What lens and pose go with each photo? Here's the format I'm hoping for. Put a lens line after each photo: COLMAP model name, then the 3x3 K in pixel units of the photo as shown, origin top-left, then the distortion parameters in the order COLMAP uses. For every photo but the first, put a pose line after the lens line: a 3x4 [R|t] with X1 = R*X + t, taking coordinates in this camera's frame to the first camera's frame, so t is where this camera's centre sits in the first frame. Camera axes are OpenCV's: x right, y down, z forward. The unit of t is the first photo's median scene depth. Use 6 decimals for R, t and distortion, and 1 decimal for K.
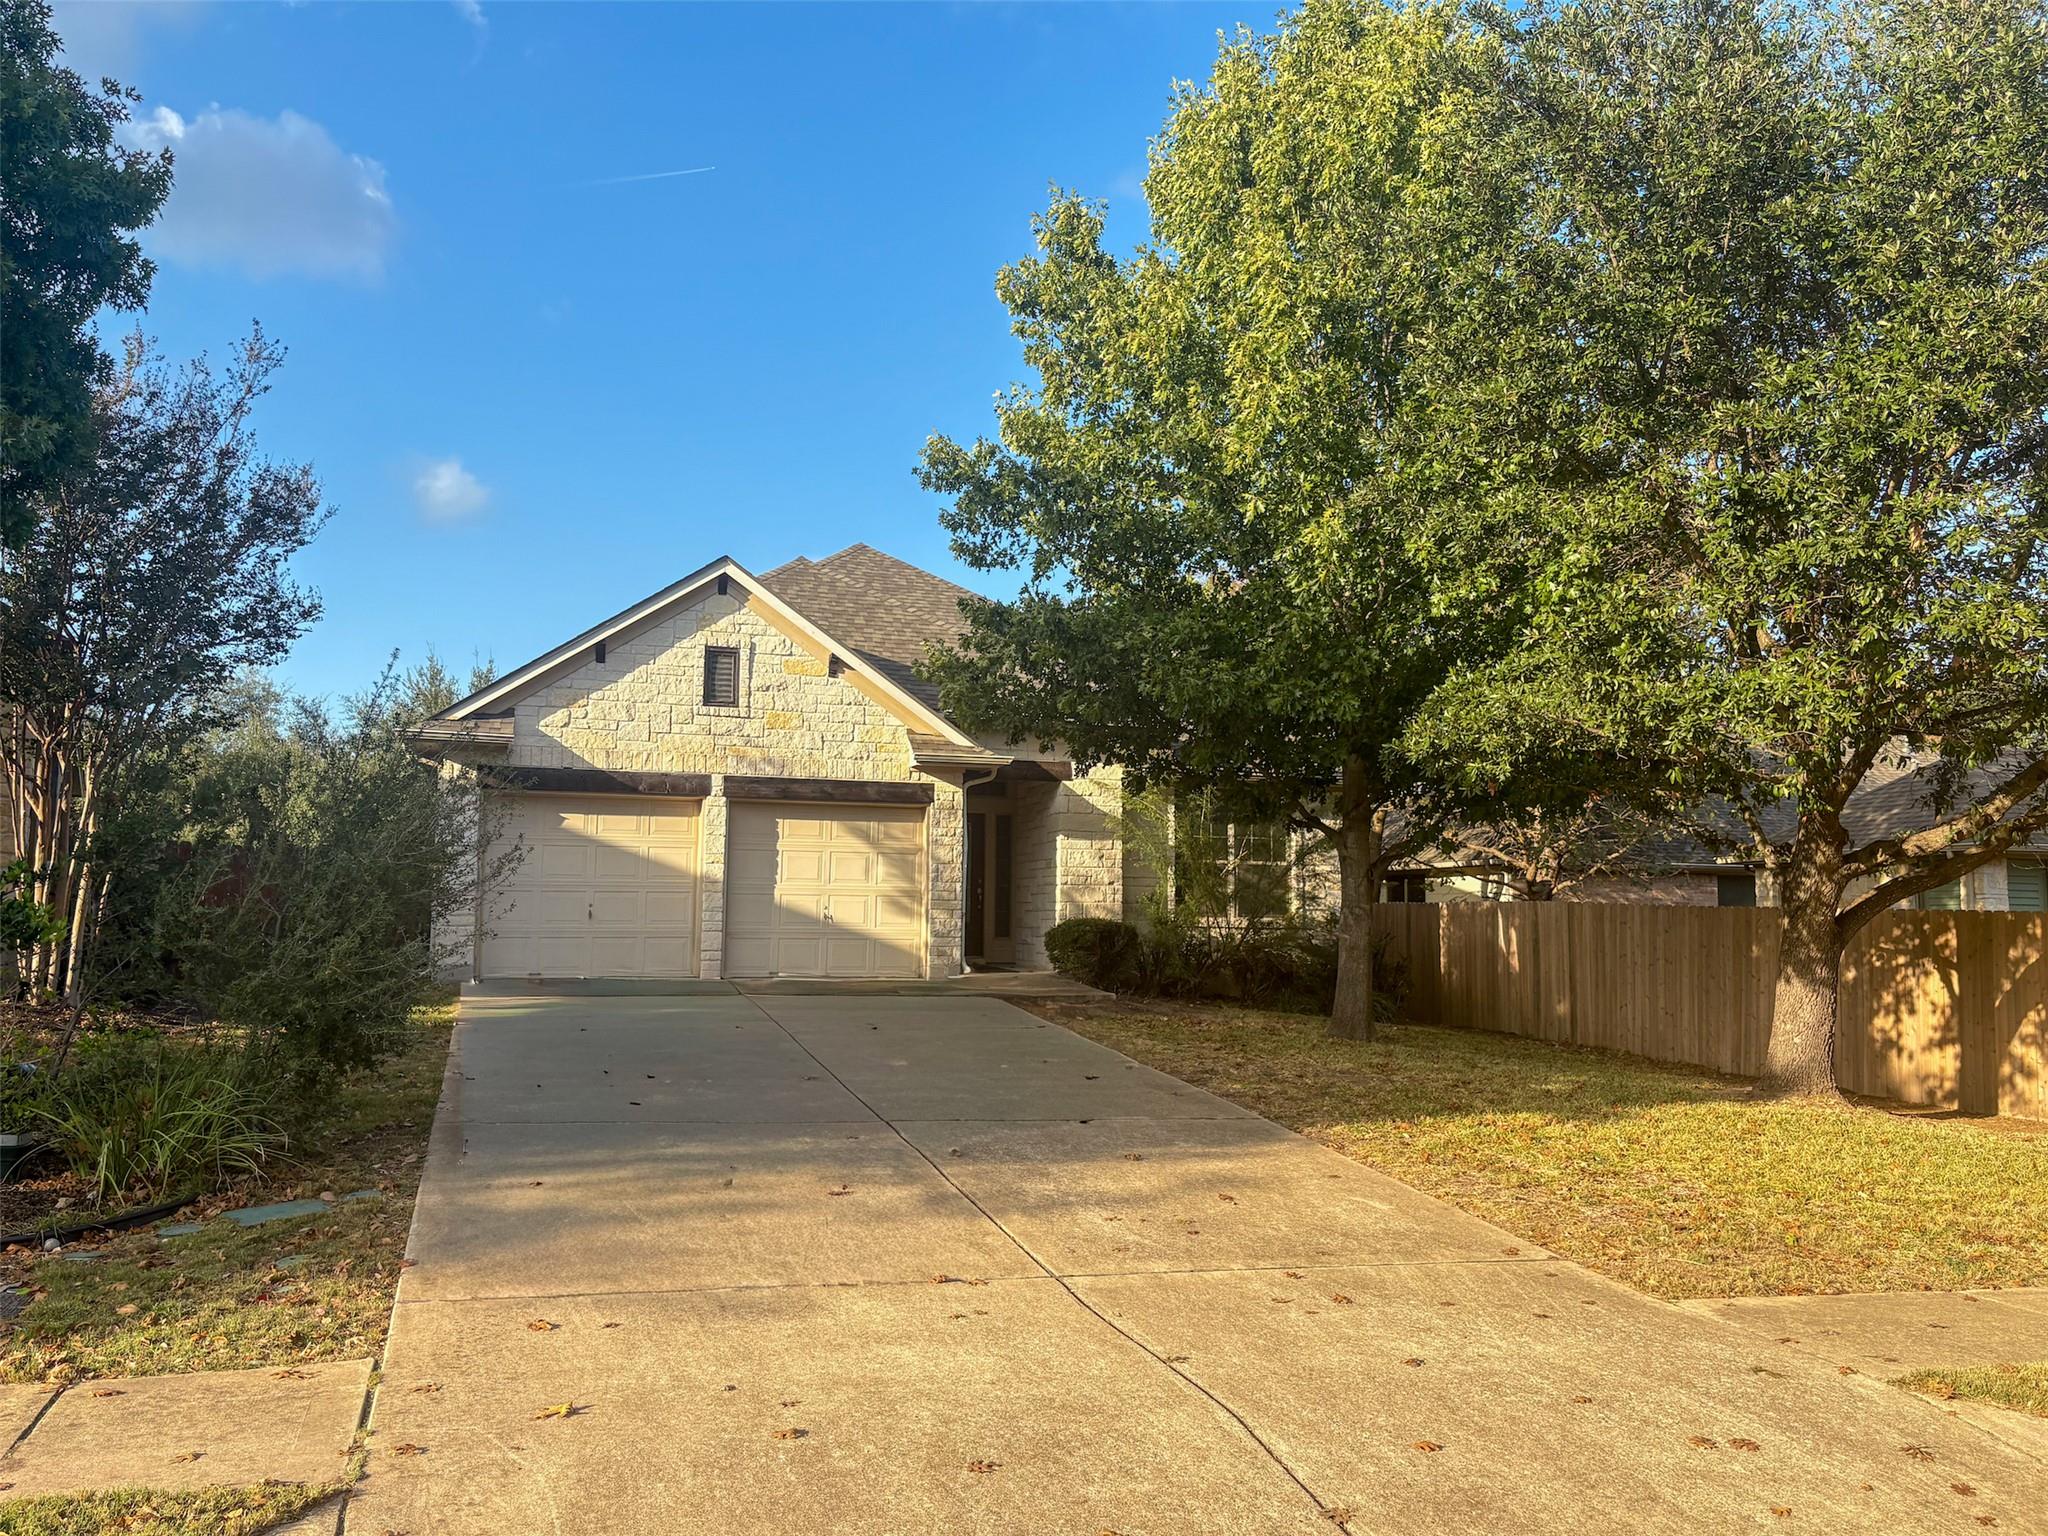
lens RADIAL K [[1574.2, 0, 1040.5], [0, 1574.2, 776.7], [0, 0, 1]] dist [0.040602, -0.018215]
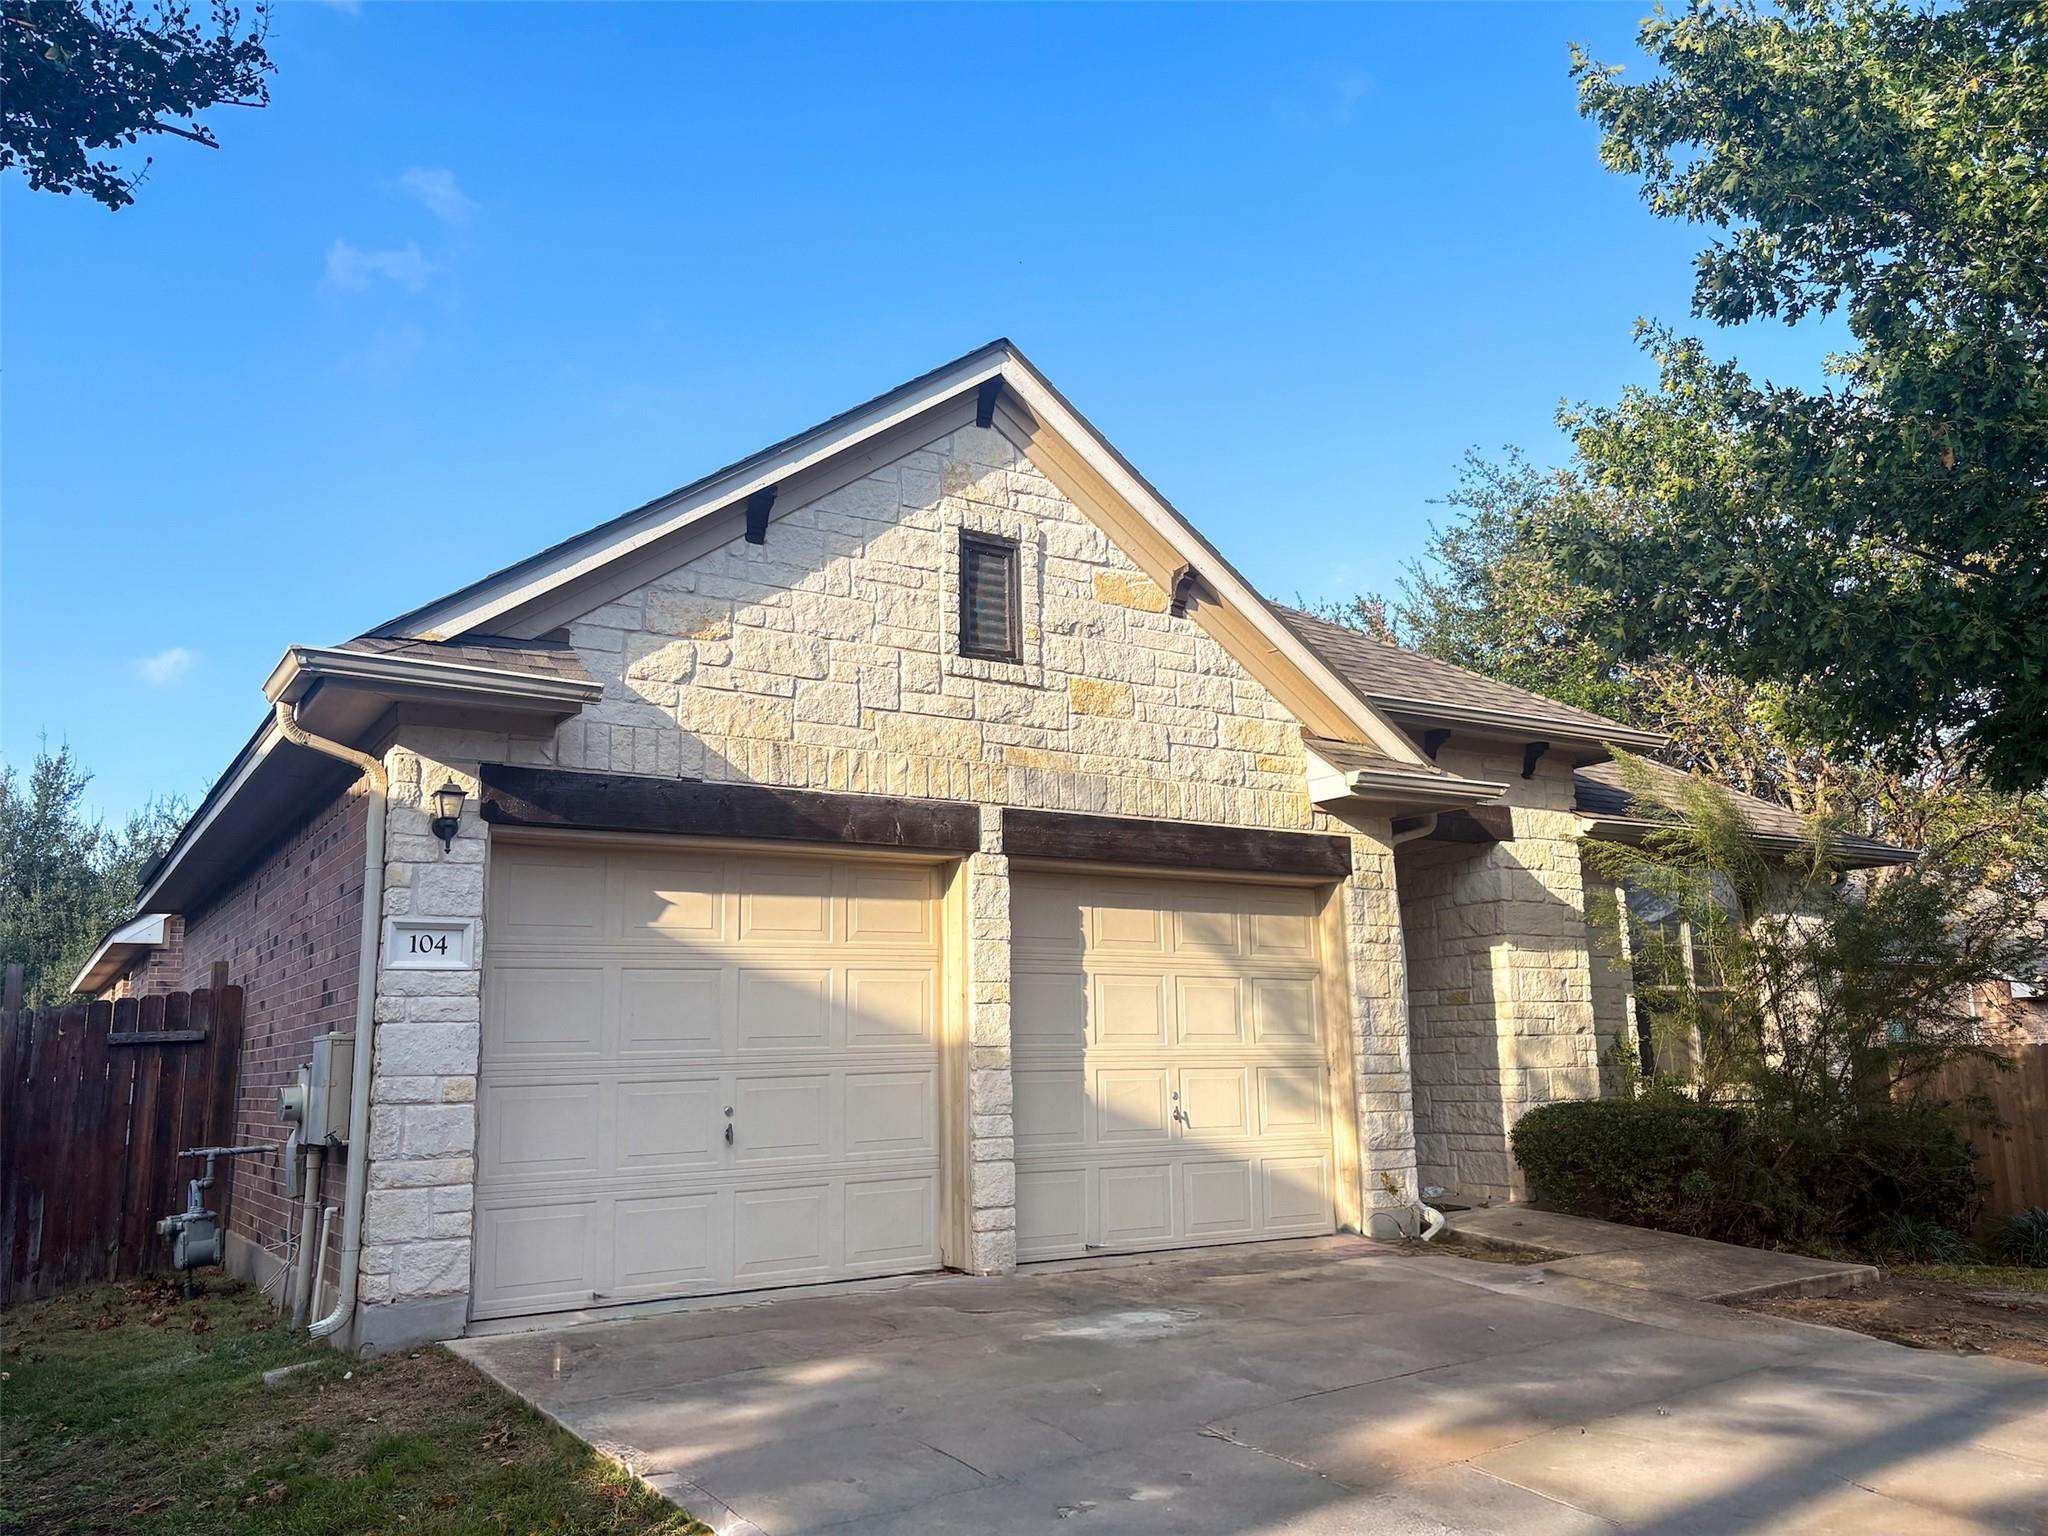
lens RADIAL K [[1574.2, 0, 1007.9], [0, 1574.2, 759.1], [0, 0, 1]] dist [0.040602, -0.018215]
pose [[0.972138, 0.015954, 0.233868, -0.301497], [0.008155, 0.994776, -0.101760, 0.030797], [-0.234269, 0.100832, 0.966929, 0.551849]]
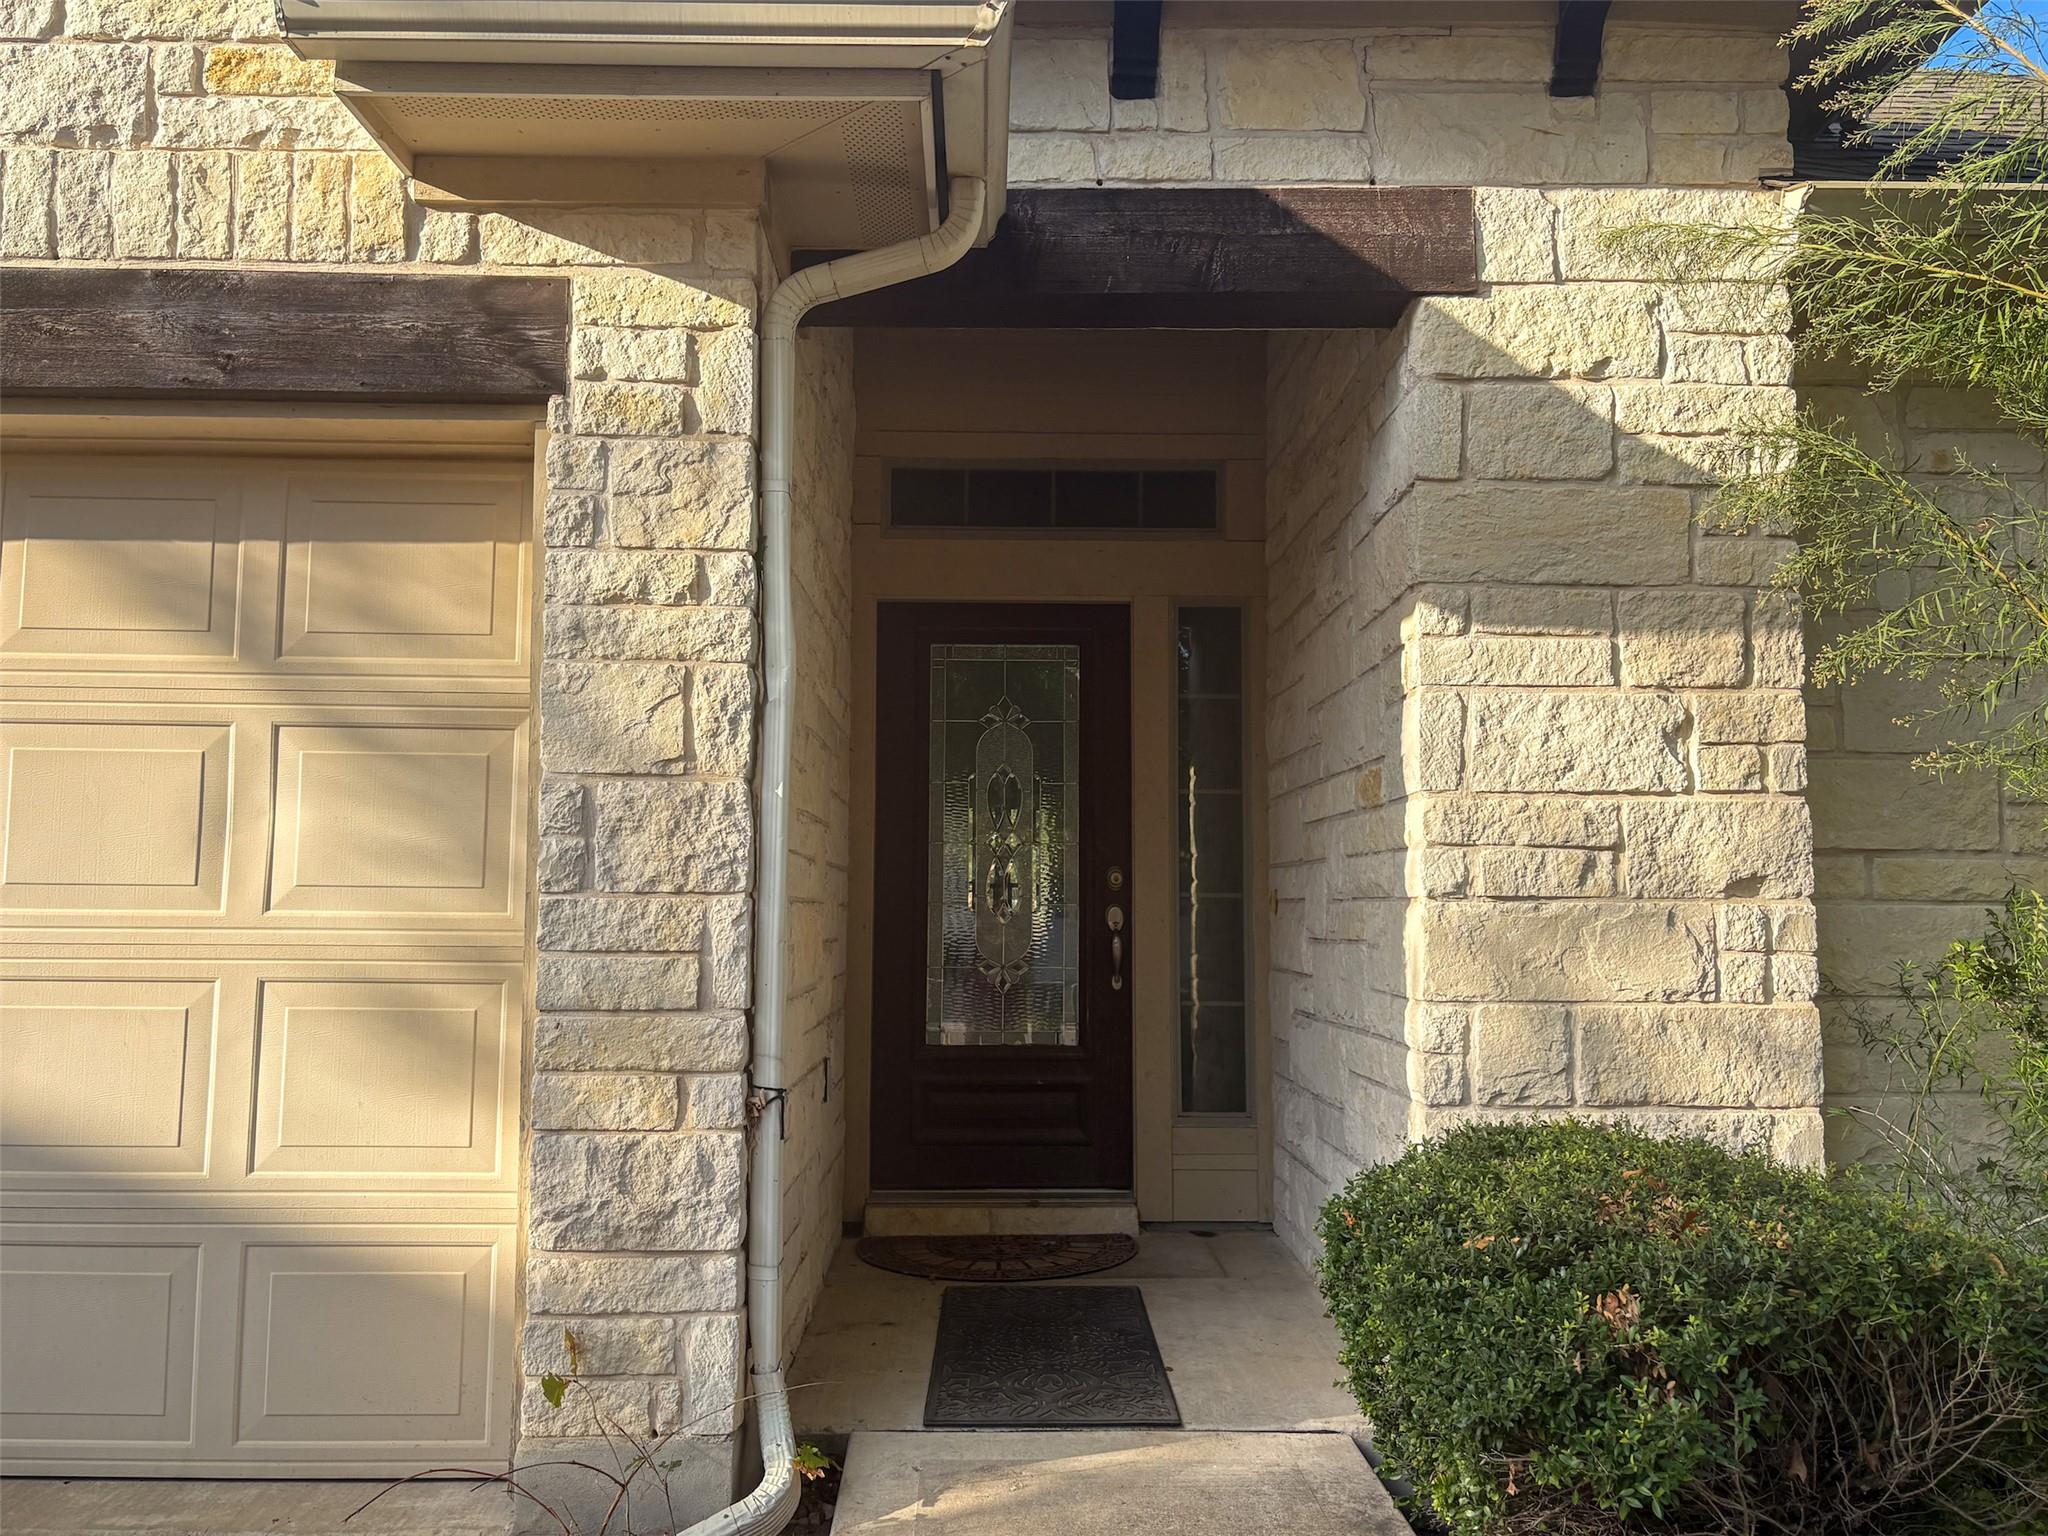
lens RADIAL K [[1574.2, 0, 1030.4], [0, 1574.2, 762.2], [0, 0, 1]] dist [0.040602, -0.018215]
pose [[0.952147, -0.032213, -0.303939, 0.026157], [0.030566, 0.999481, -0.010175, 0.058675], [0.304109, 0.000398, 0.952637, 0.887050]]
